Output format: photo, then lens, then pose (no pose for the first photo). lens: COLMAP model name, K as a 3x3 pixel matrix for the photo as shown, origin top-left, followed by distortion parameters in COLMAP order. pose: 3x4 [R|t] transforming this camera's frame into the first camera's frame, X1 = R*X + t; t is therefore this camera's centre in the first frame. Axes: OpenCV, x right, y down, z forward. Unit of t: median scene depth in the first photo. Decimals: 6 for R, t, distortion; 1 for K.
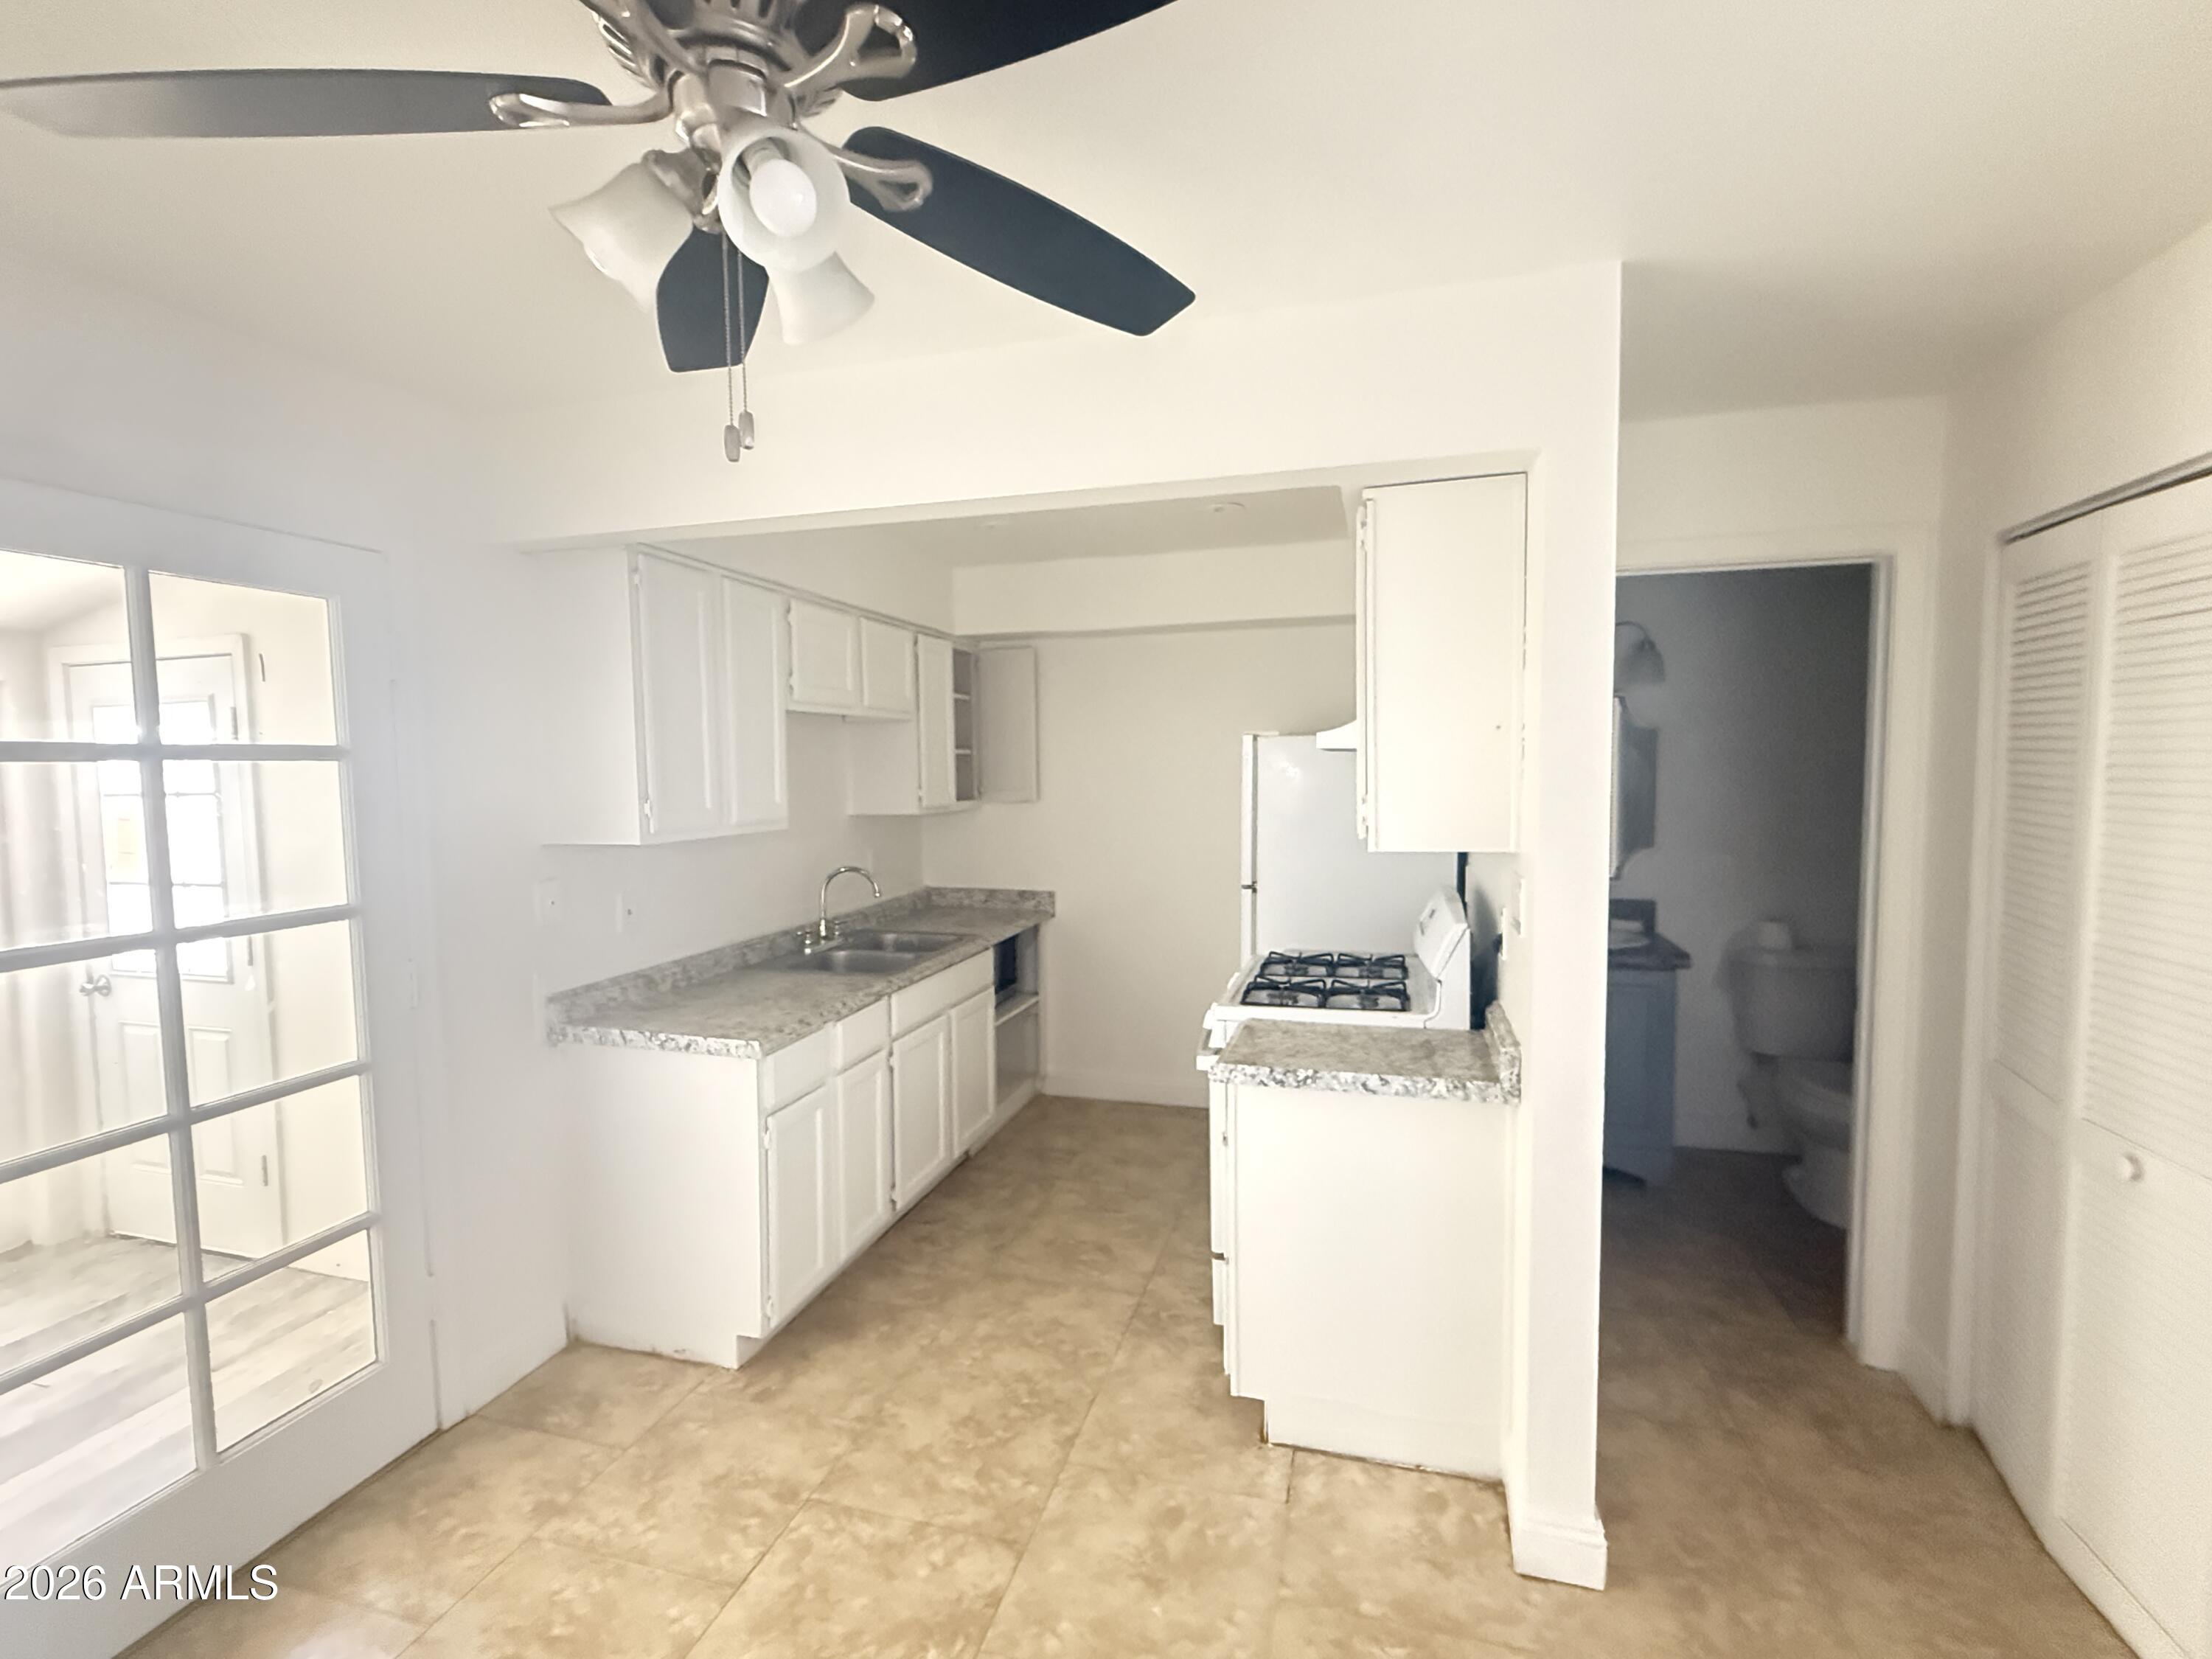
lens RADIAL K [[1007.0, 0, 1099.4], [0, 1007.0, 832.1], [0, 0, 1]] dist [0.002093, -0.000317]
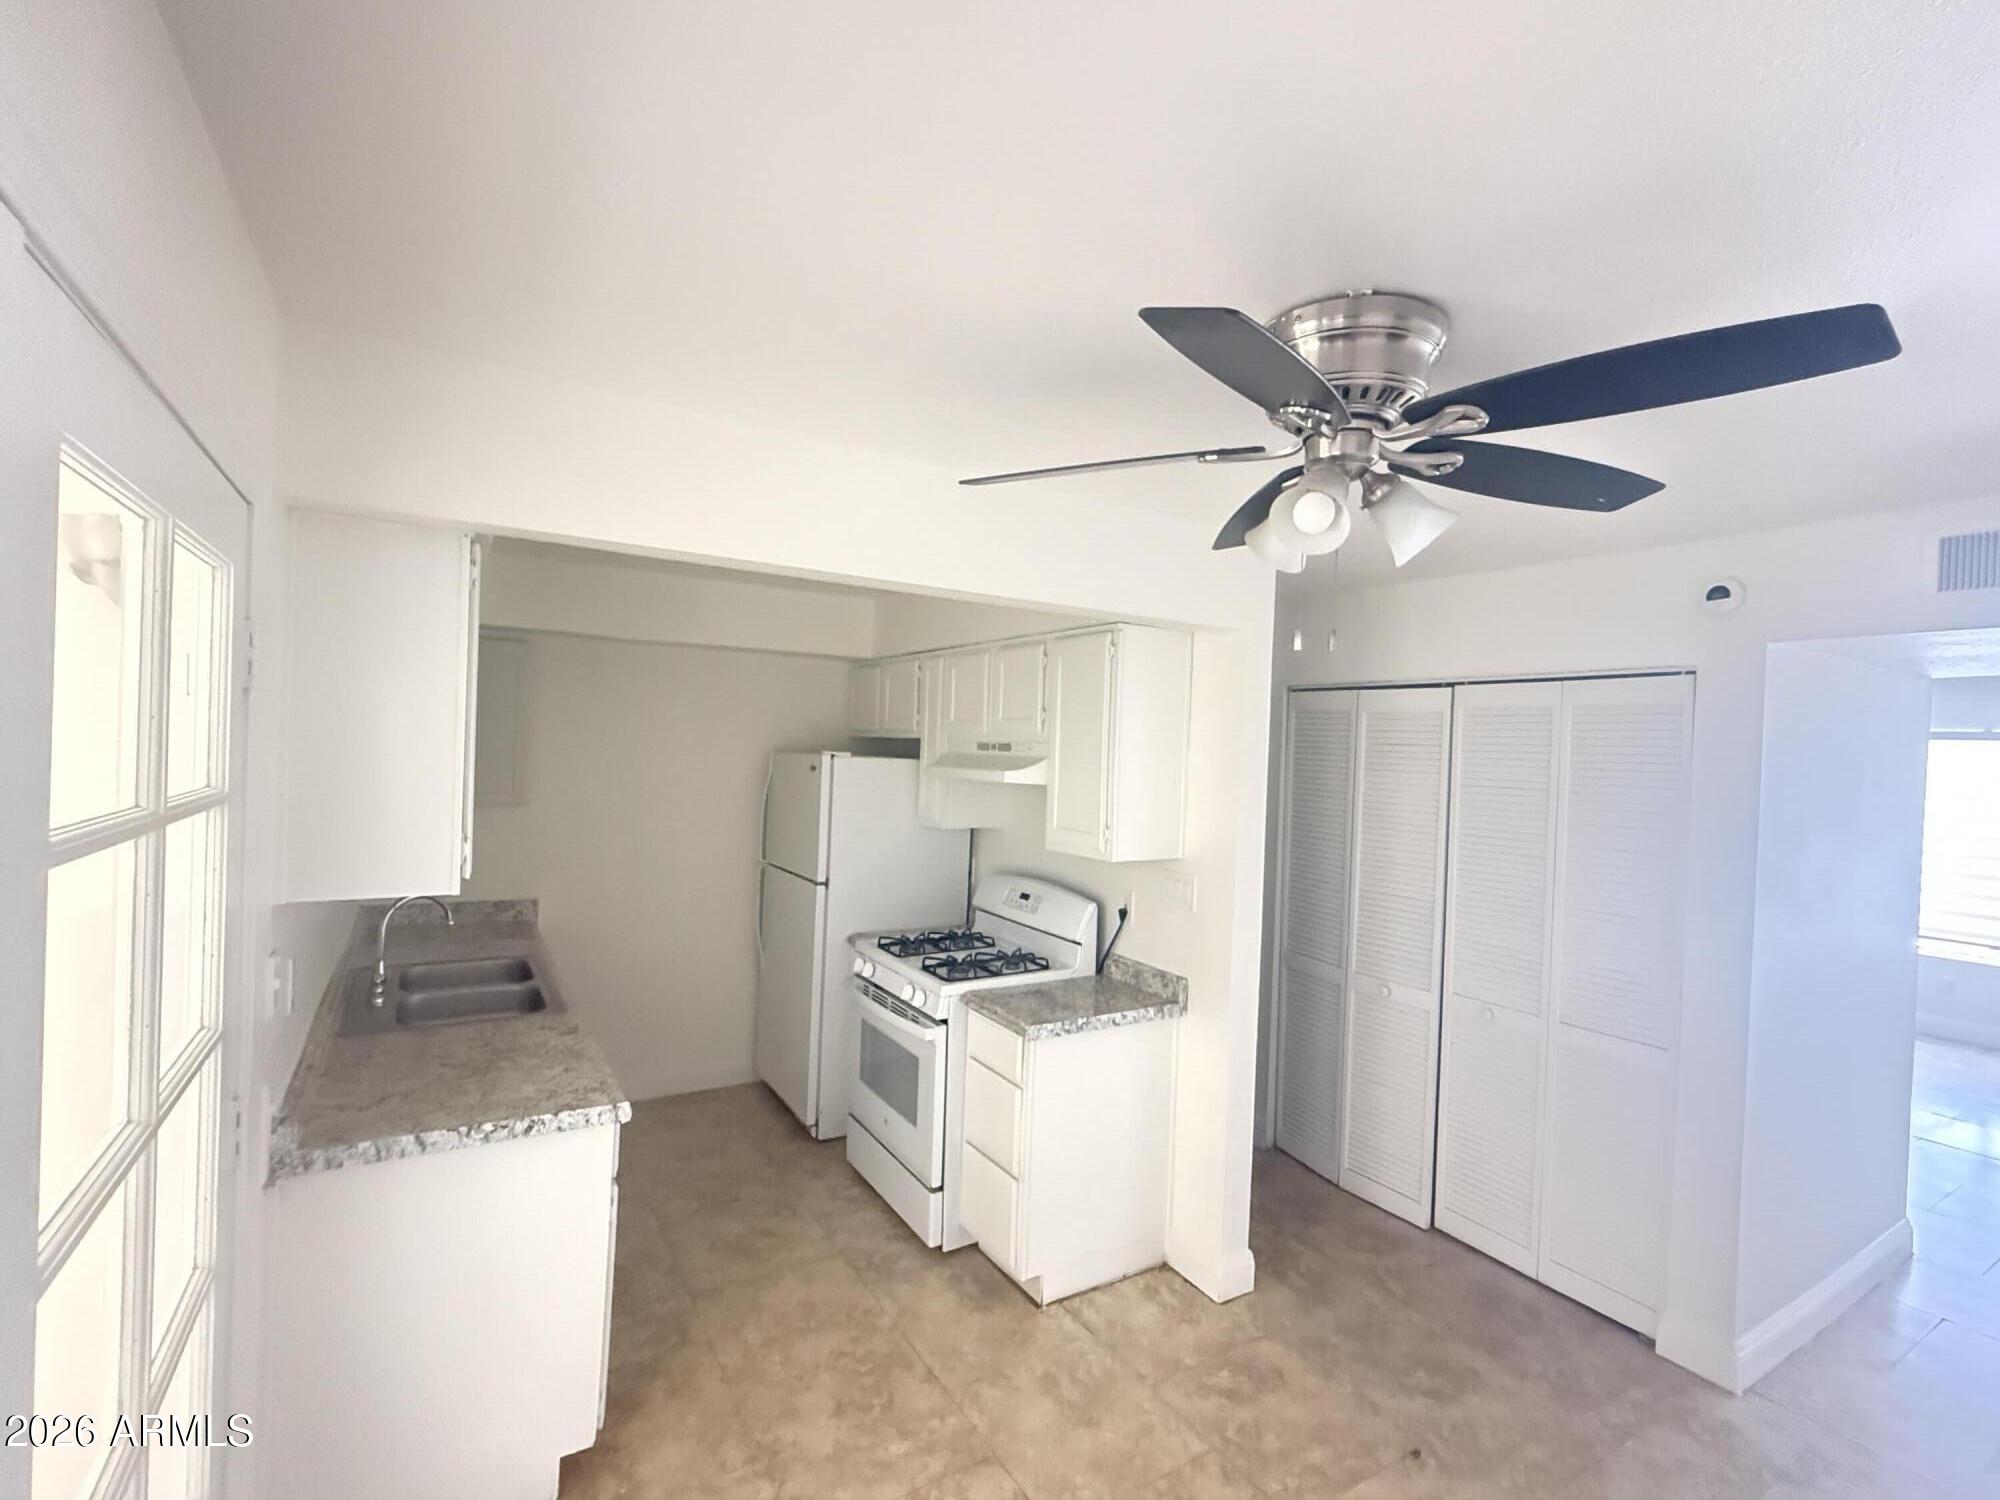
lens RADIAL K [[912.6, 0, 996.4], [0, 912.6, 750.7], [0, 0, 1]] dist [0.001474, 0.000415]
pose [[0.674302, 0.034758, 0.737637, -0.685328], [0.003436, 0.998733, -0.050202, -0.062572], [-0.738447, 0.036386, 0.673329, 0.171595]]
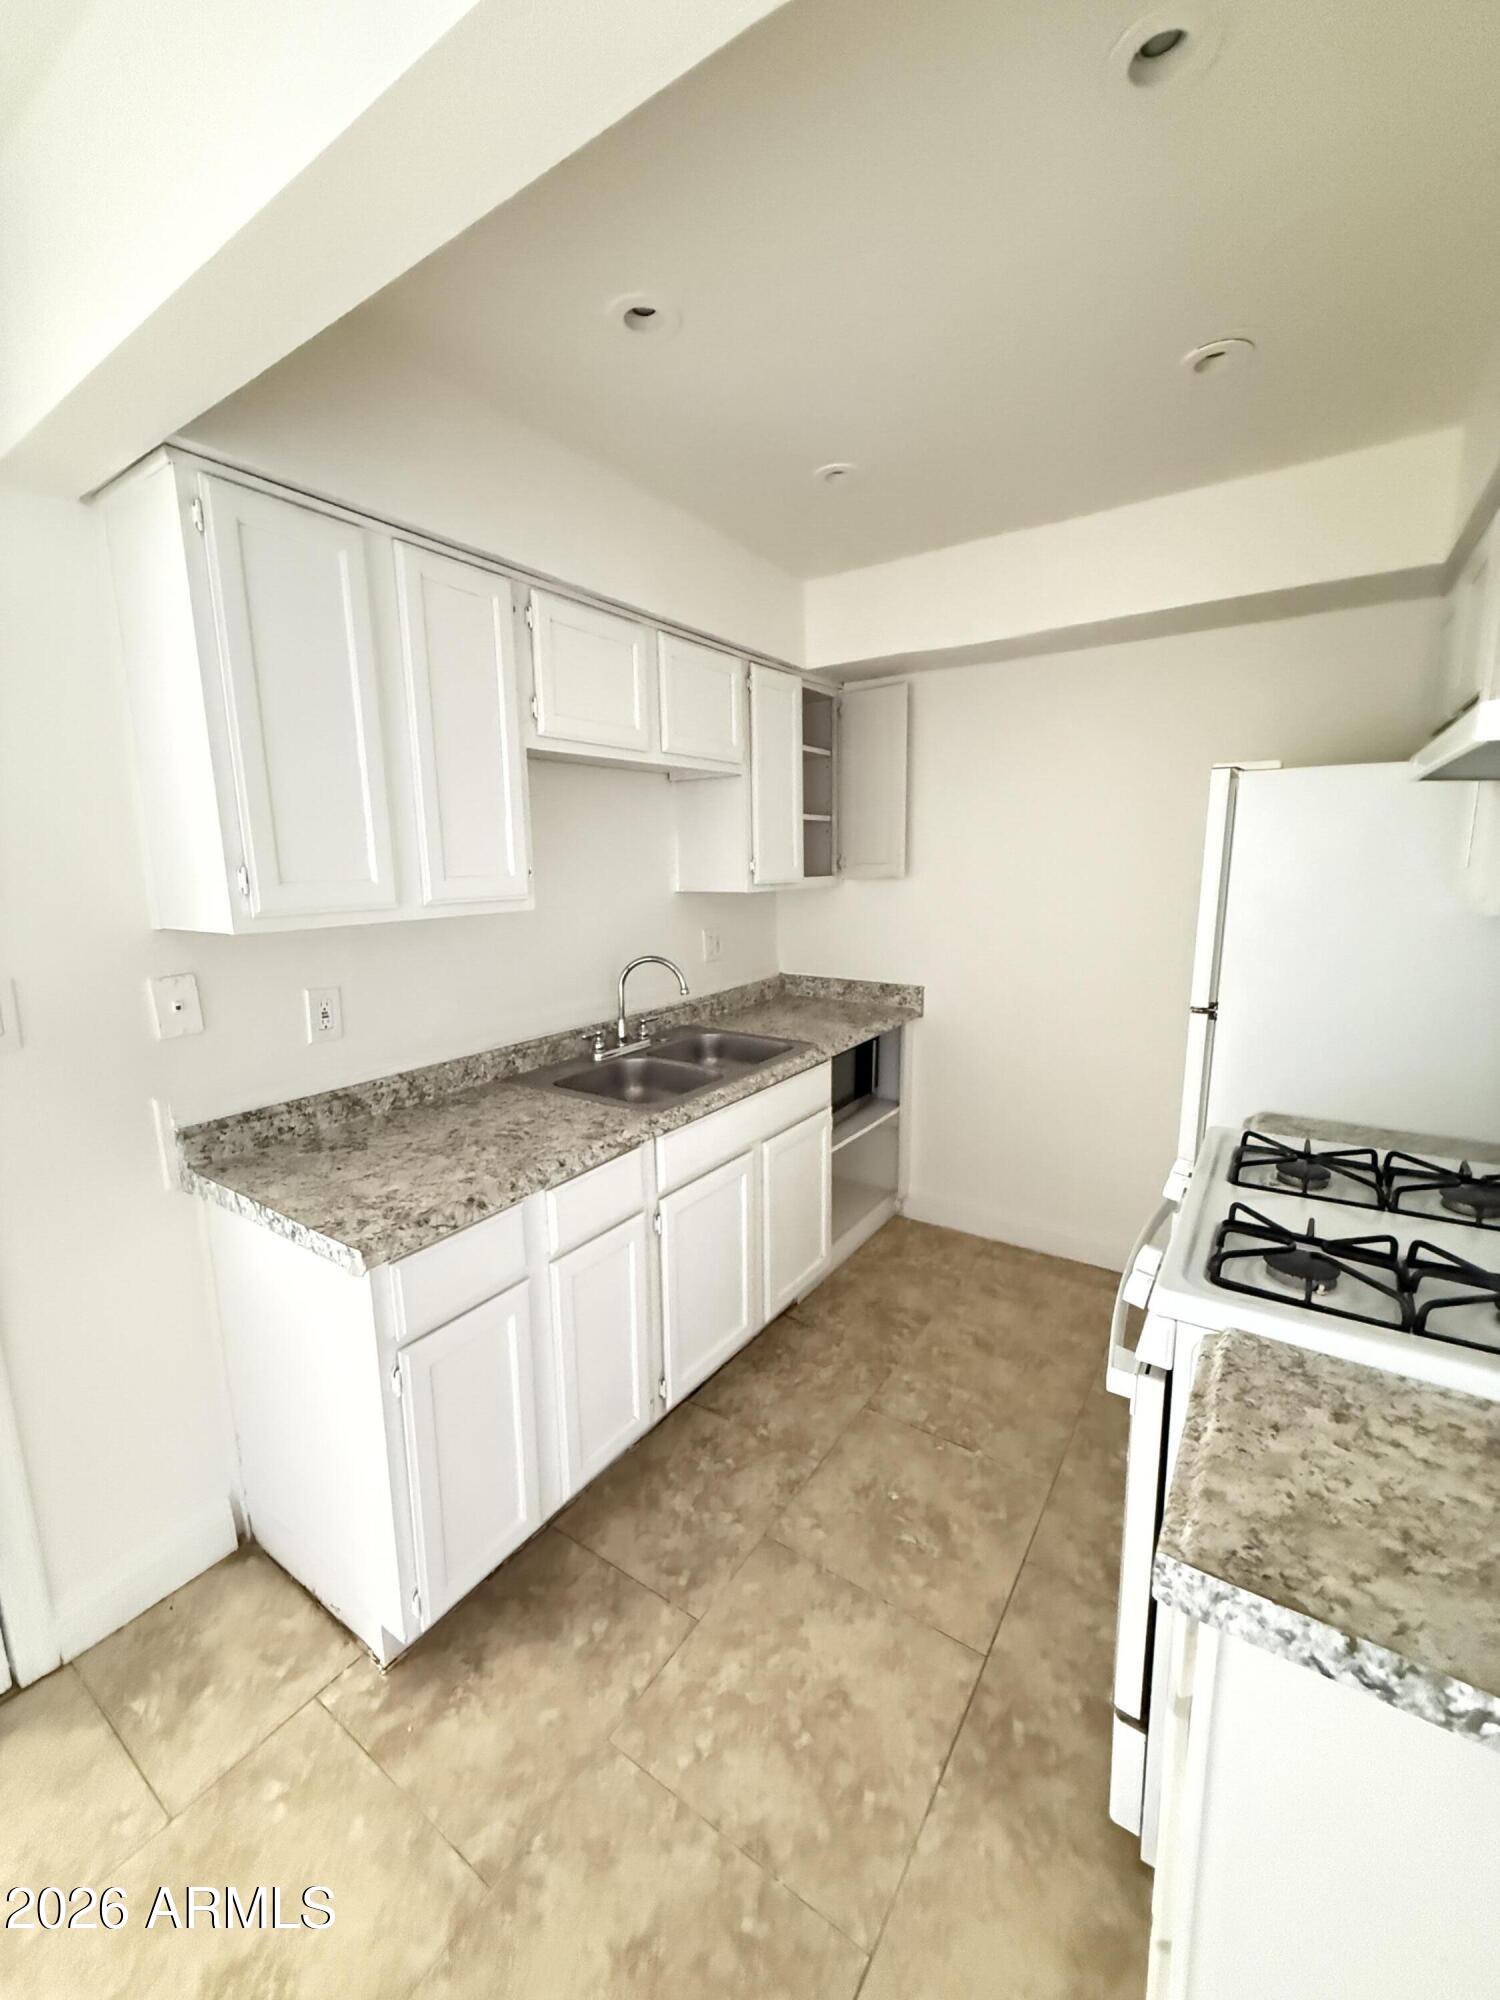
lens RADIAL K [[798.1, 0, 749.2], [0, 798.1, 992.3], [0, 0, 1]] dist [0.000521, 0.000207]
pose [[0.950389, 0.049212, -0.307145, 0.038150], [-0.015761, 0.993756, 0.110455, -0.012841], [0.310663, -0.100135, 0.945231, 0.574363]]
